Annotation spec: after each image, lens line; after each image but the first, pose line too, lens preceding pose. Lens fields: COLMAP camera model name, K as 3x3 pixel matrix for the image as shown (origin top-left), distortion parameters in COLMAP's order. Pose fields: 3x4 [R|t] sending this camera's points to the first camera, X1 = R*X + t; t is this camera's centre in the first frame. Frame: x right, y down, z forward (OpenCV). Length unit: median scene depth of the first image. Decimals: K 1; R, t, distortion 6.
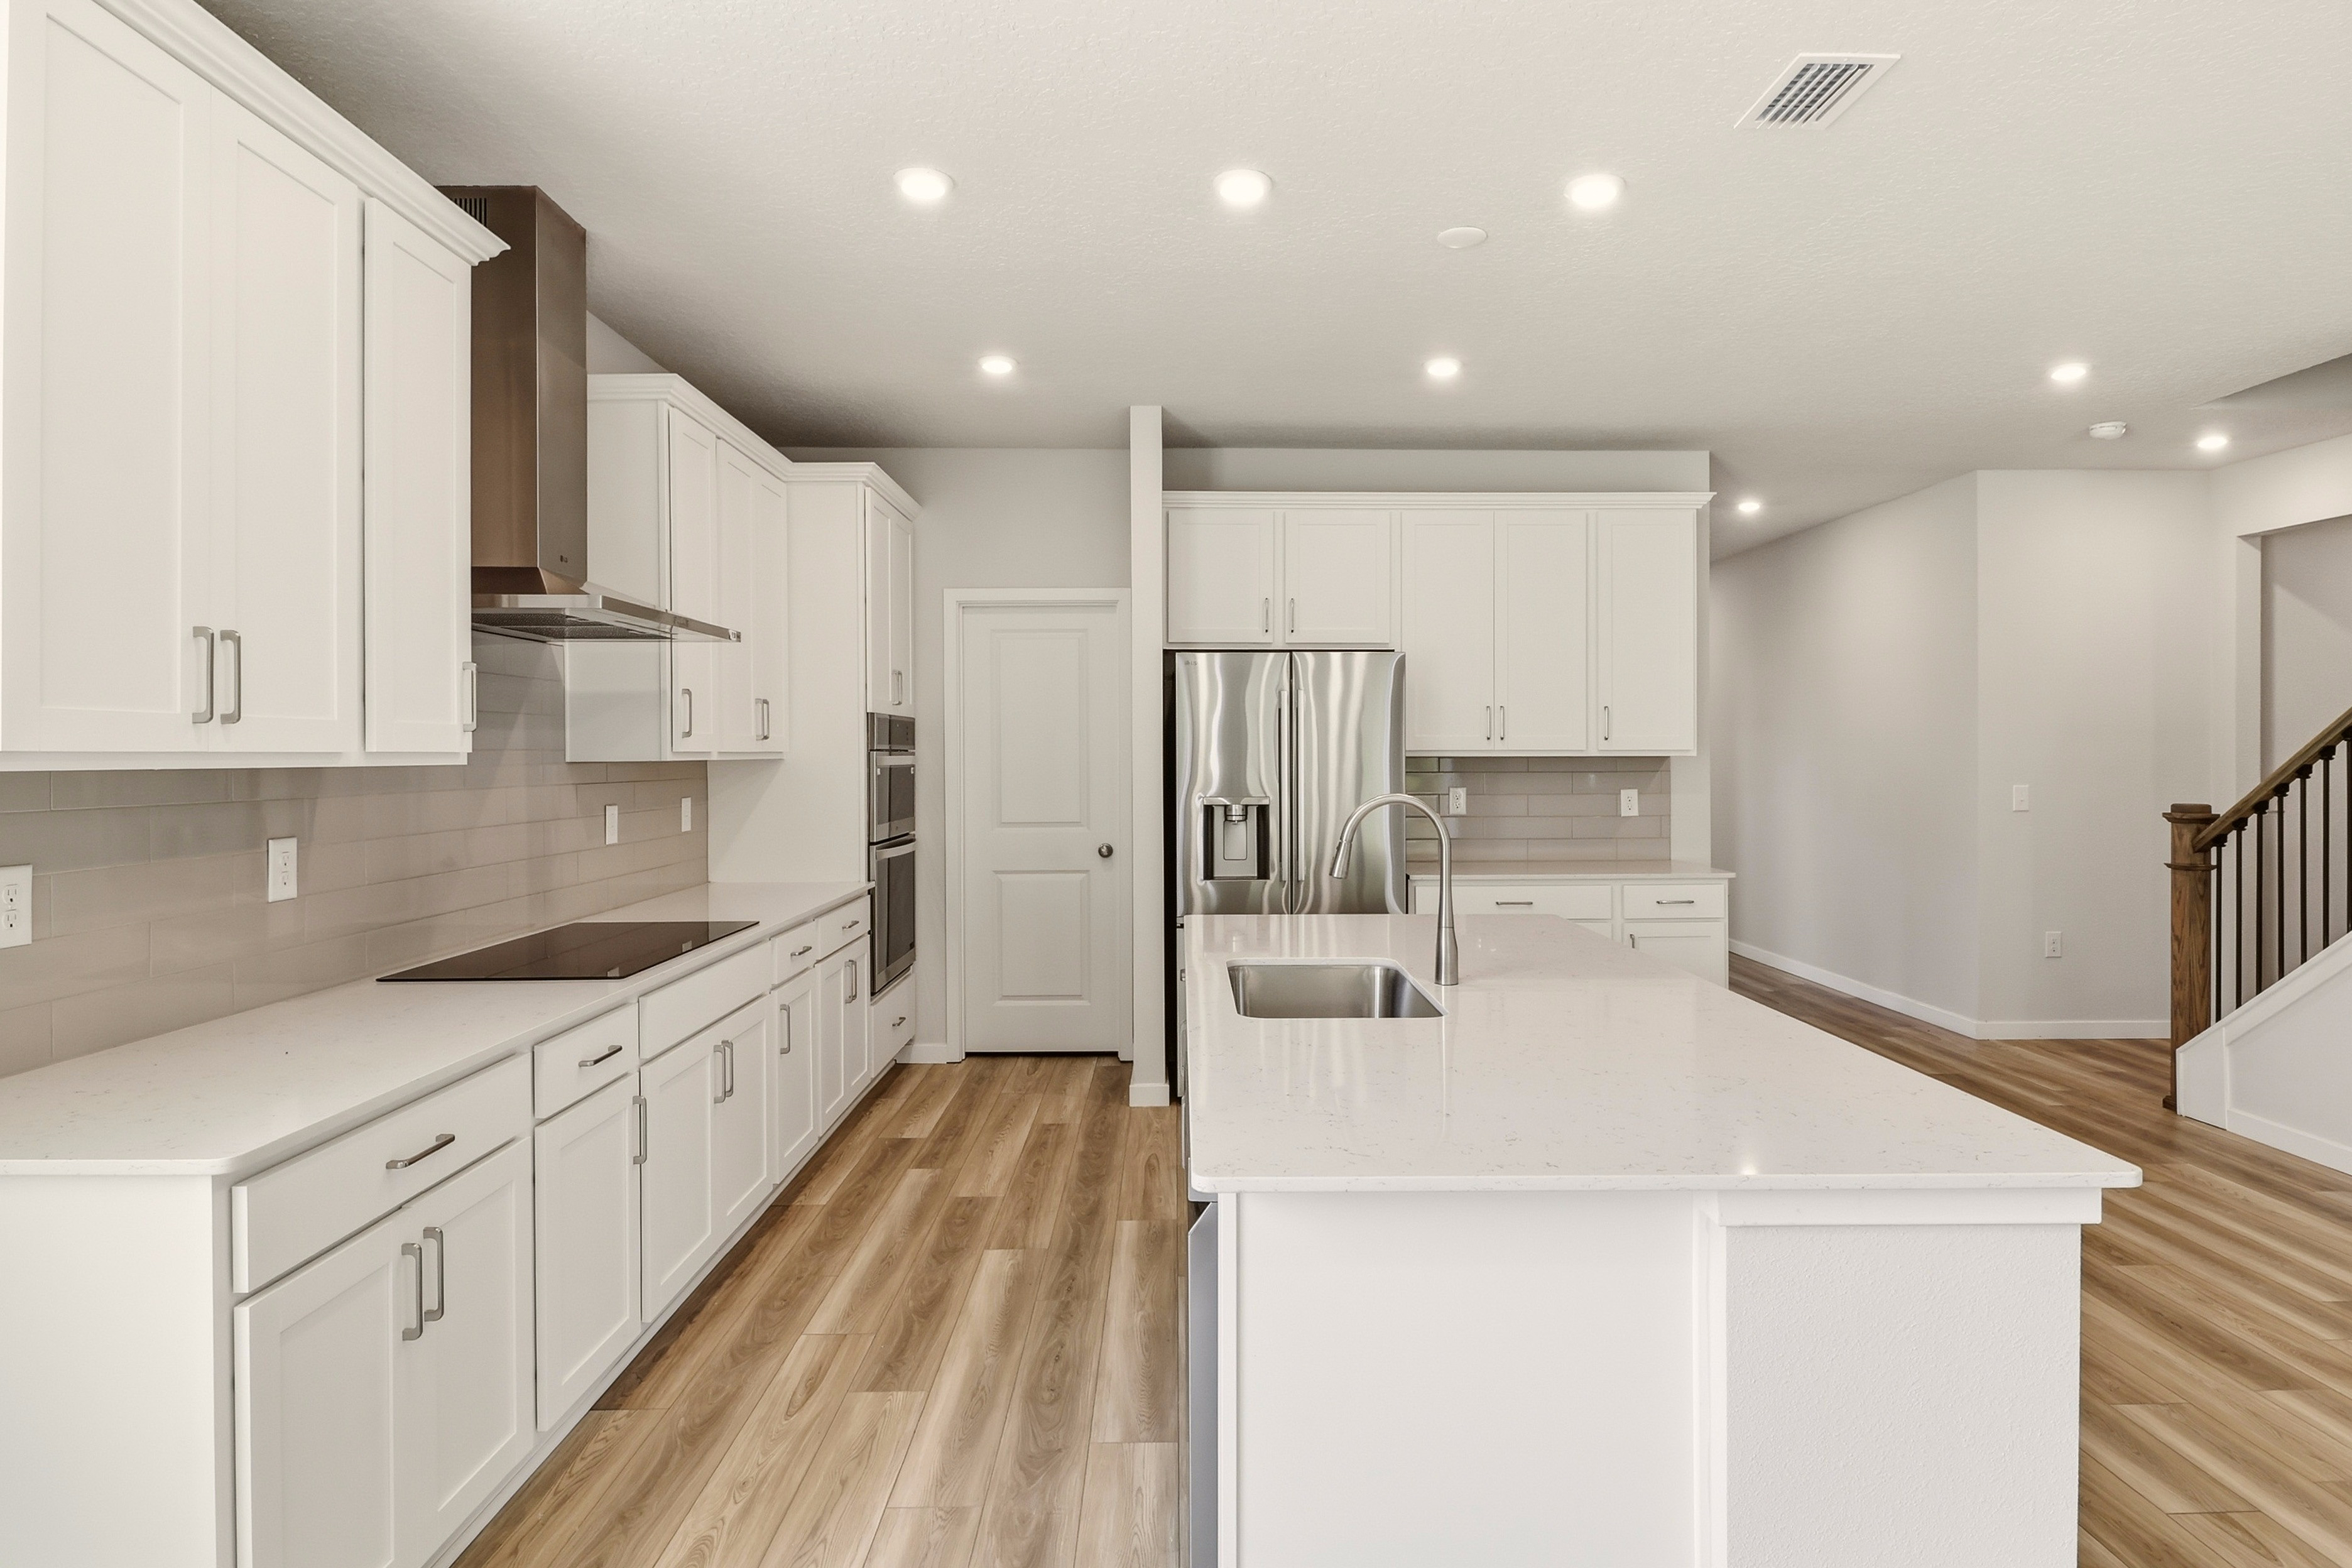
lens RADIAL K [[1288.2, 0, 1199.8], [0, 1288.2, 764.8], [0, 0, 1]] dist [-0.002404, -0.000783]
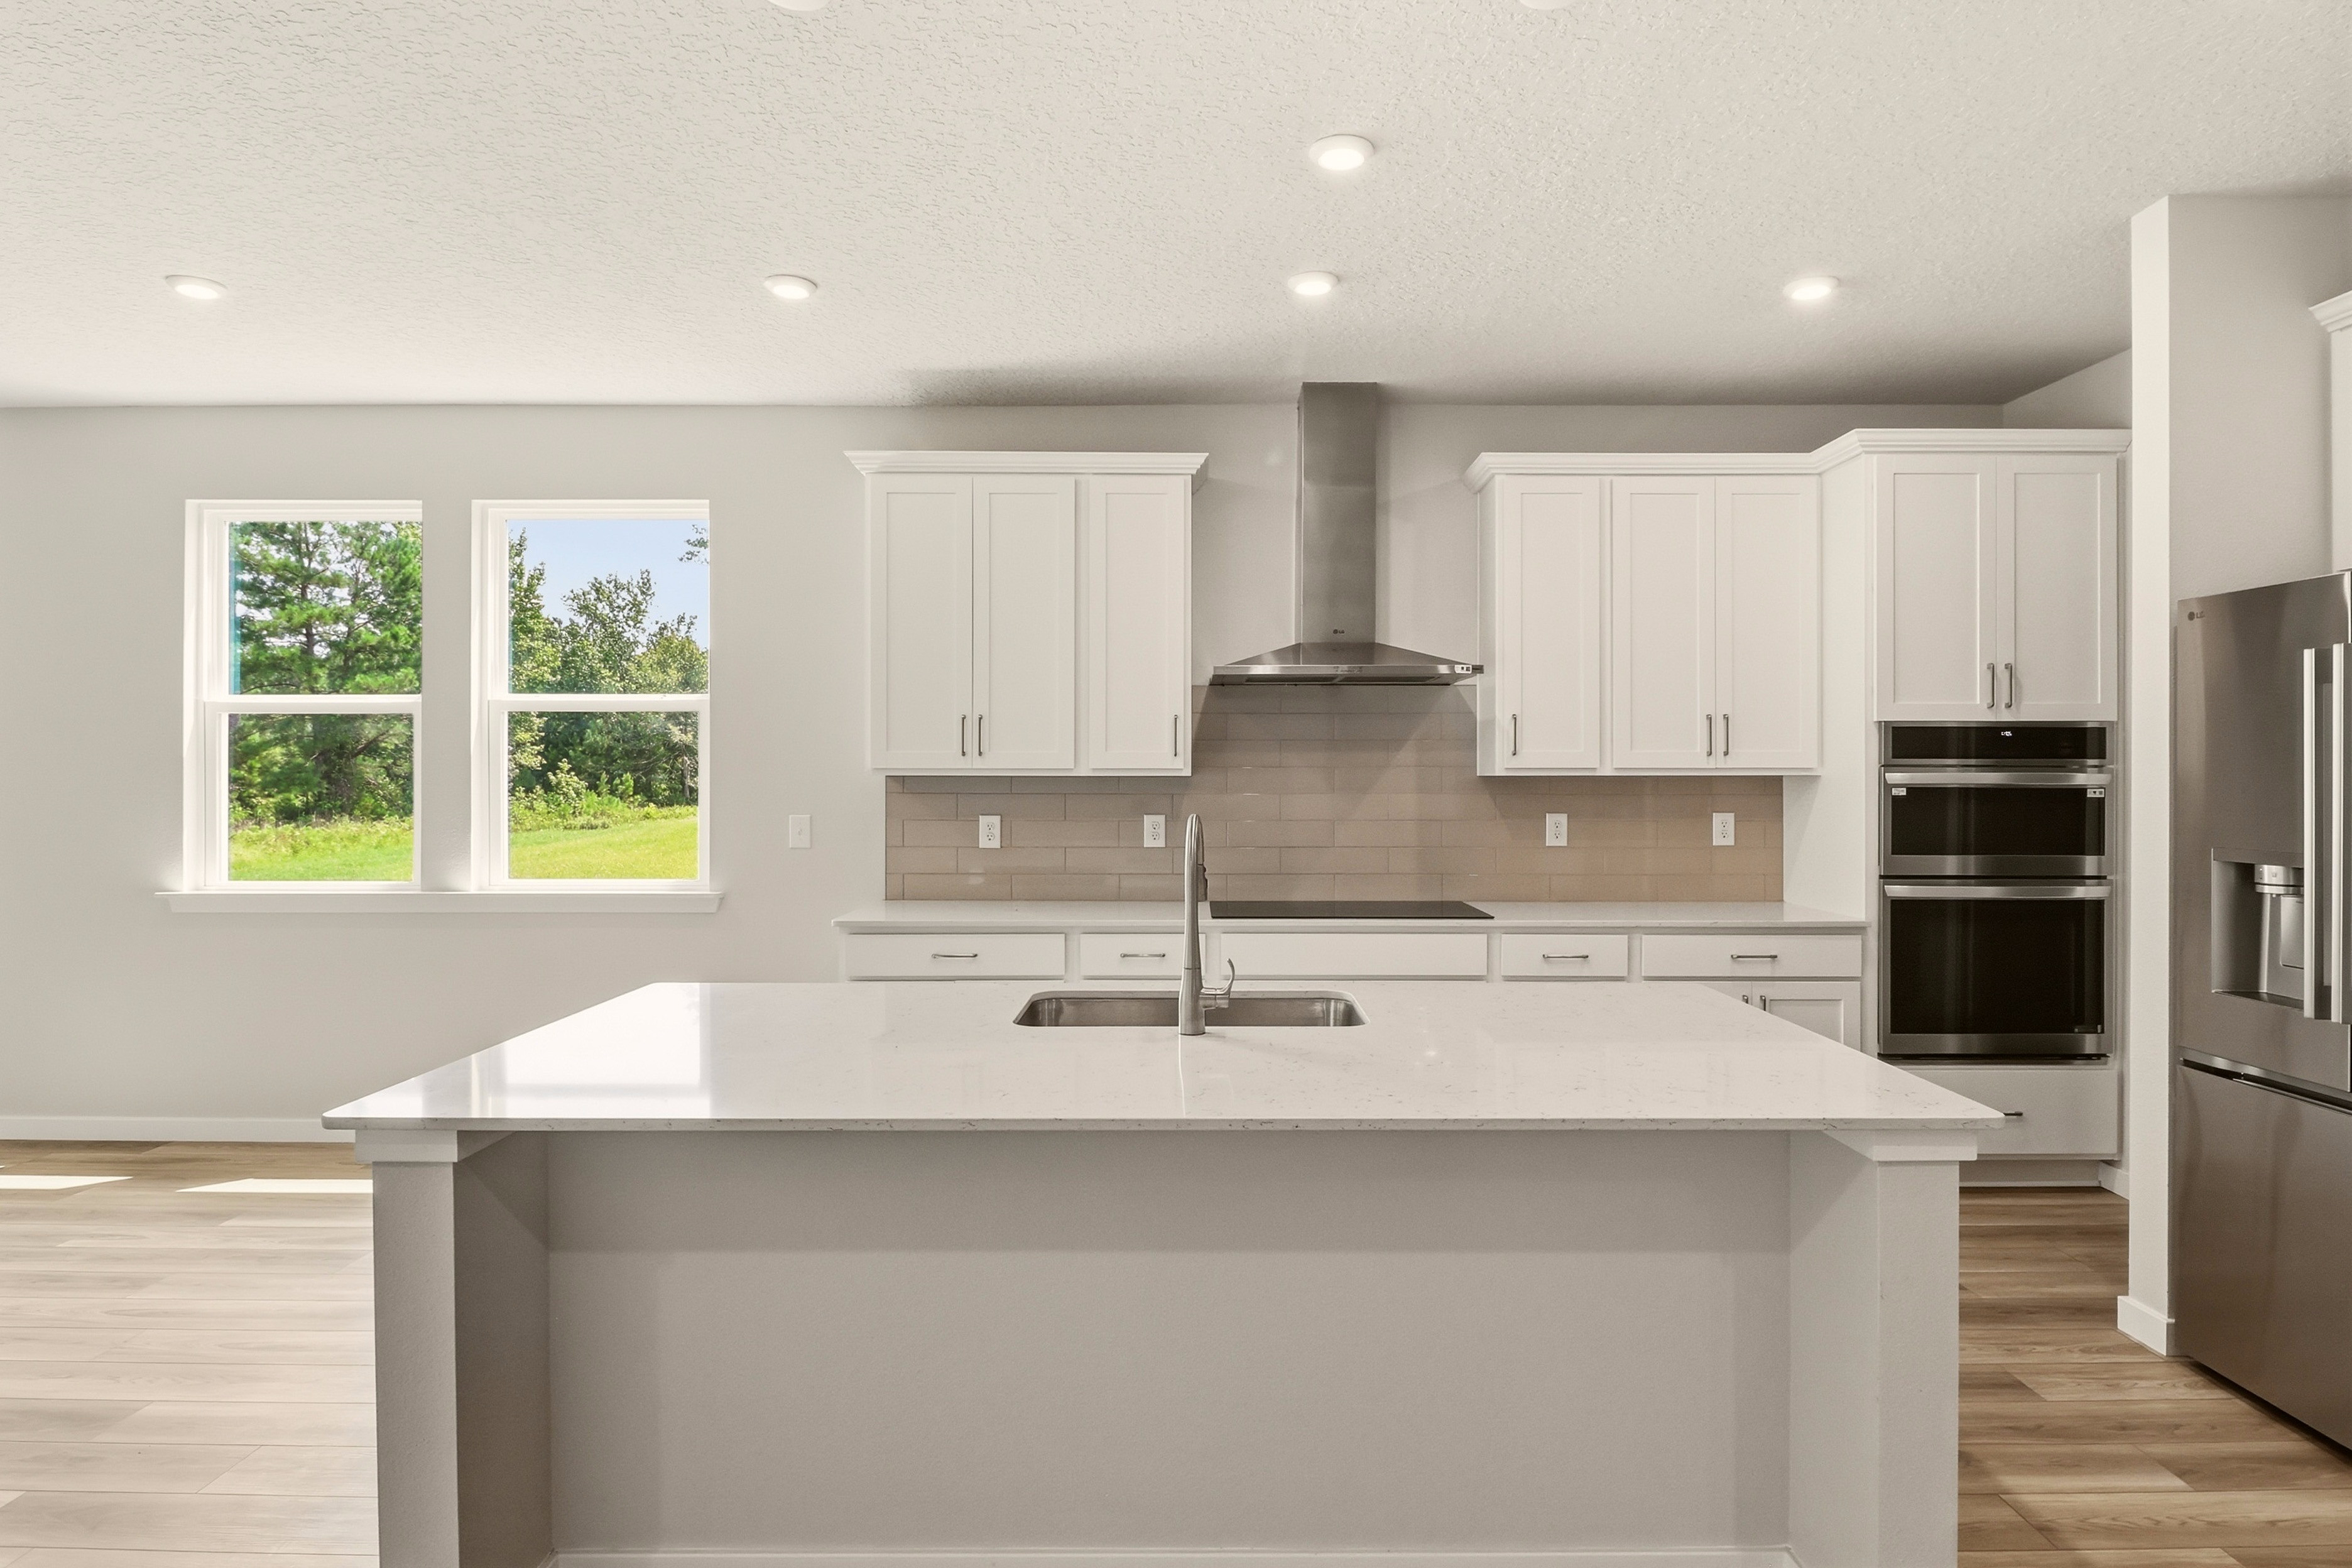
lens RADIAL K [[1277.4, 0, 1192.6], [0, 1277.4, 782.0], [0, 0, 1]] dist [0.000738, 0.000125]
pose [[-0.024170, 0.012722, -0.999627, 0.880975], [-0.009198, 0.999874, 0.012947, -0.011180], [0.999666, 0.009508, -0.024050, 0.847458]]
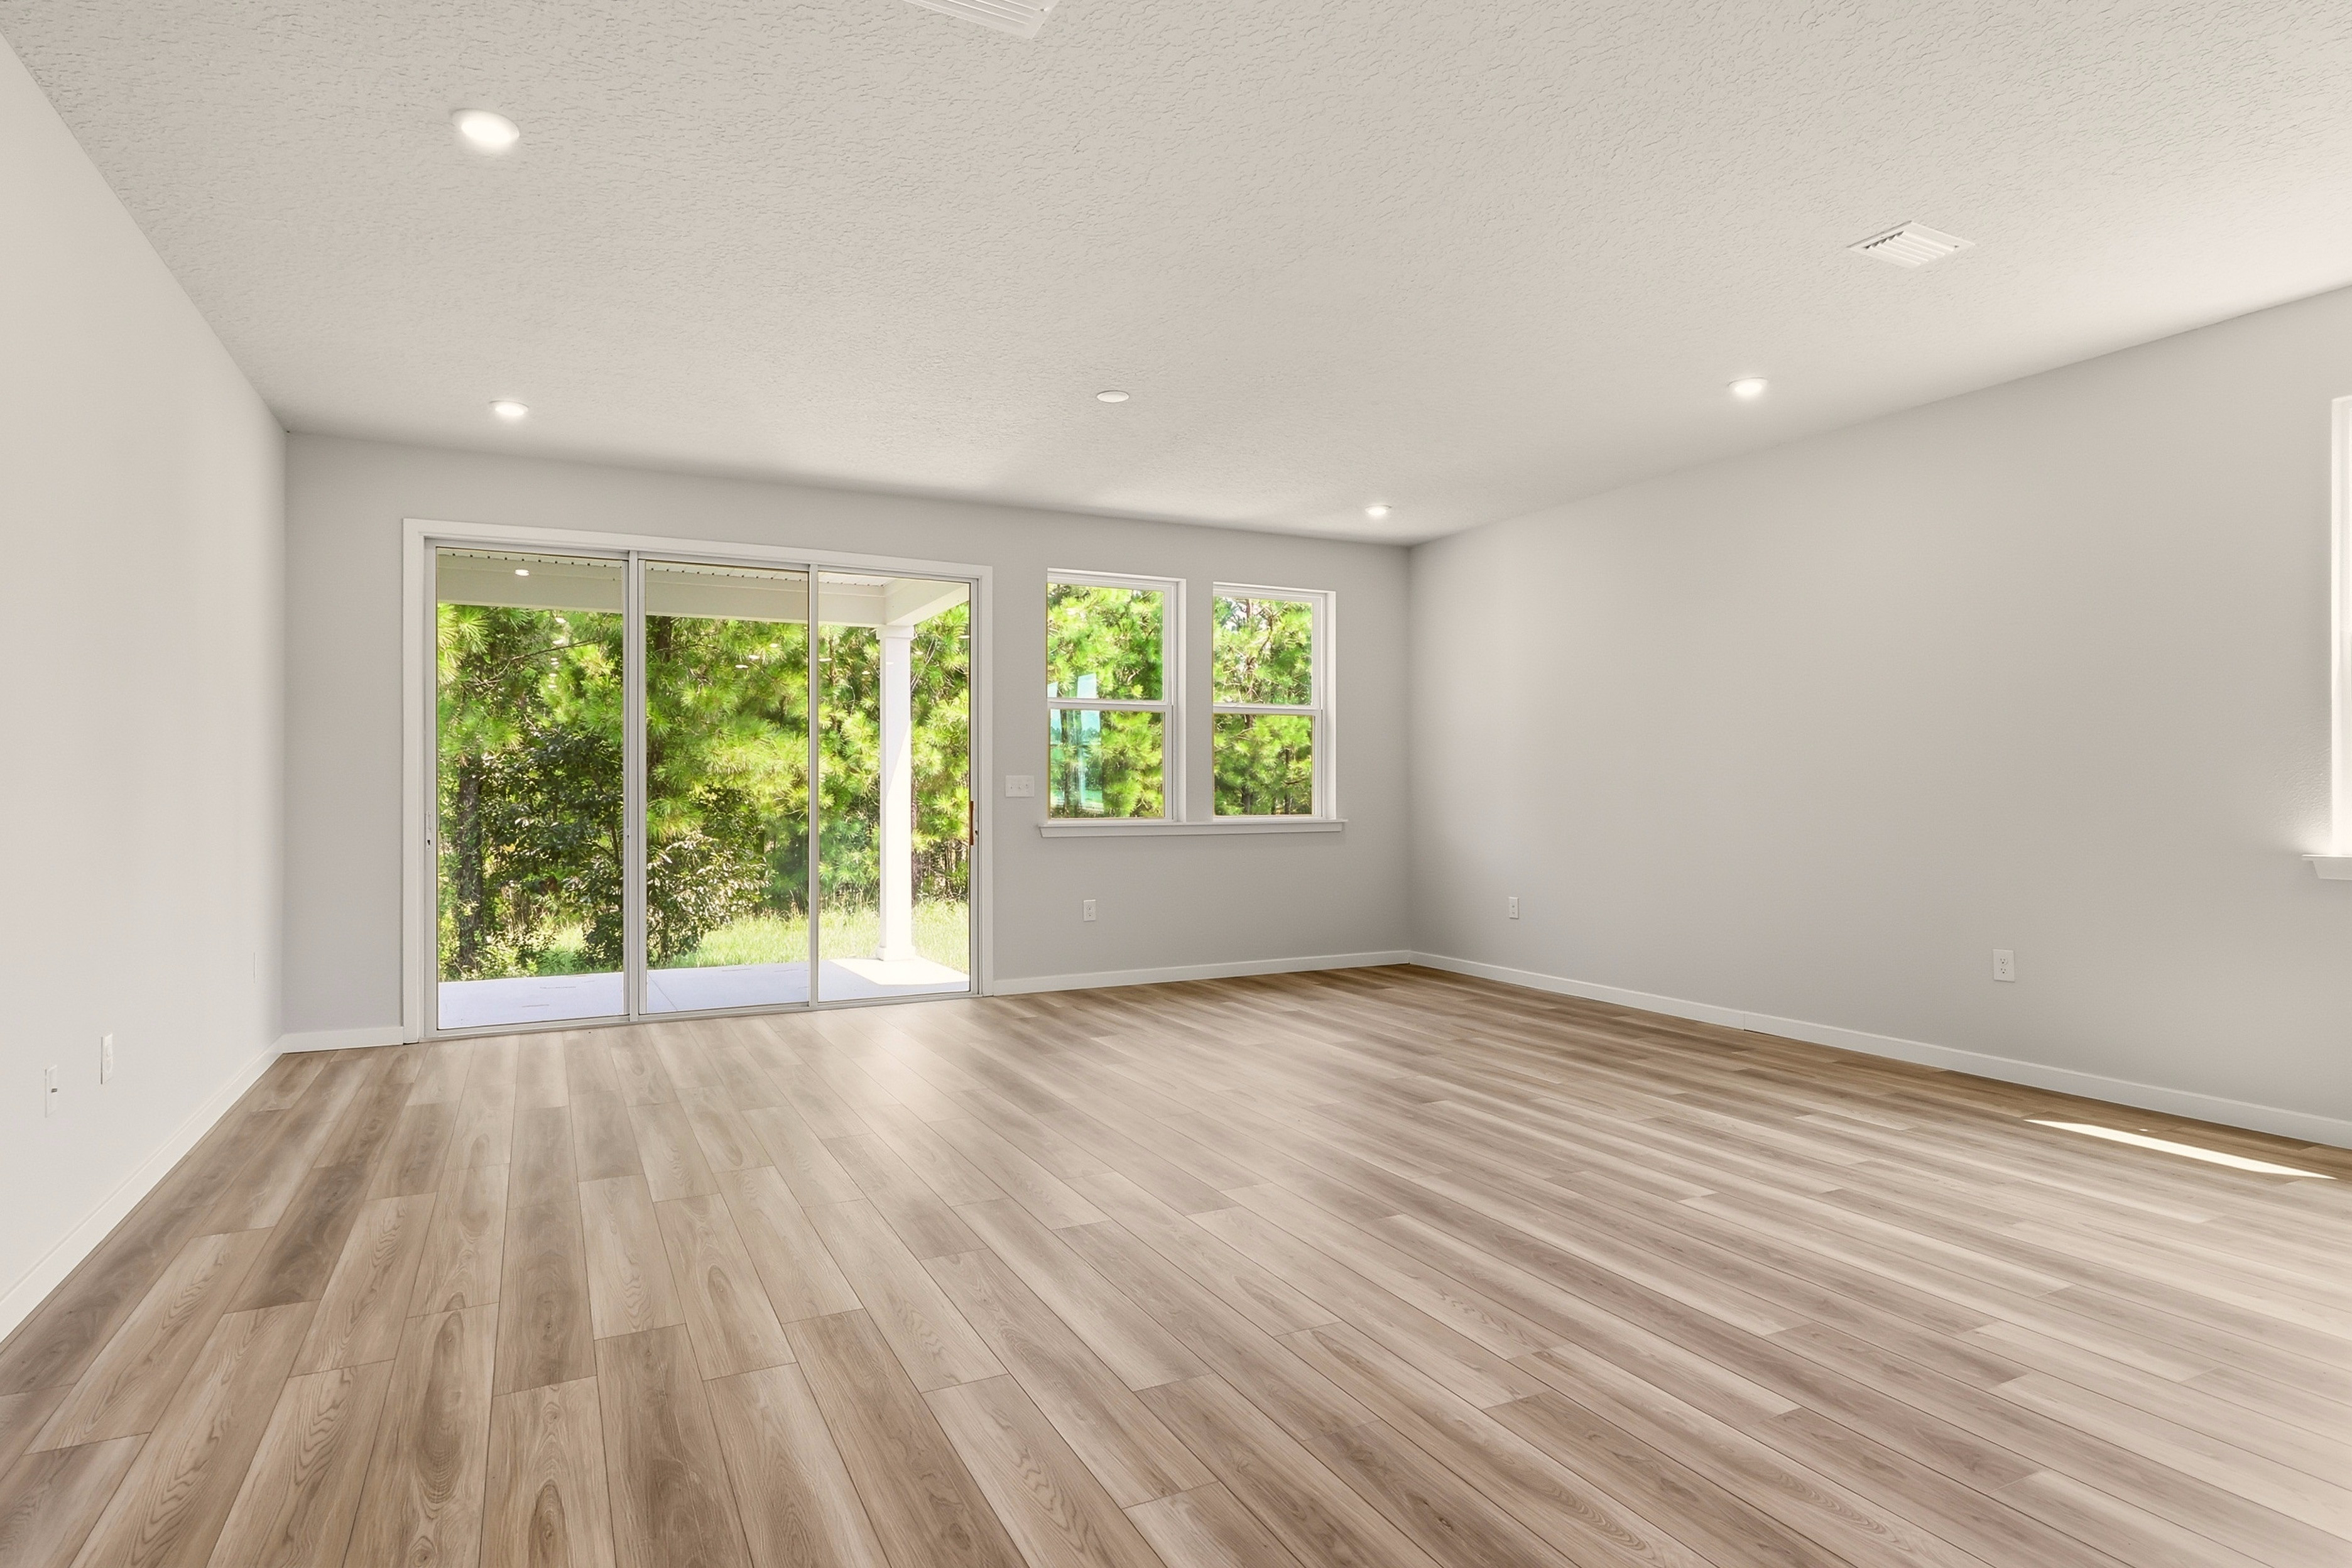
lens RADIAL K [[1277.4, 0, 1192.6], [0, 1277.4, 782.0], [0, 0, 1]] dist [0.000738, 0.000125]
pose [[-0.899825, 0.001735, -0.436247, 0.998927], [0.001144, 0.999998, 0.001619, 0.069572], [0.436249, 0.000958, -0.899825, 0.296190]]
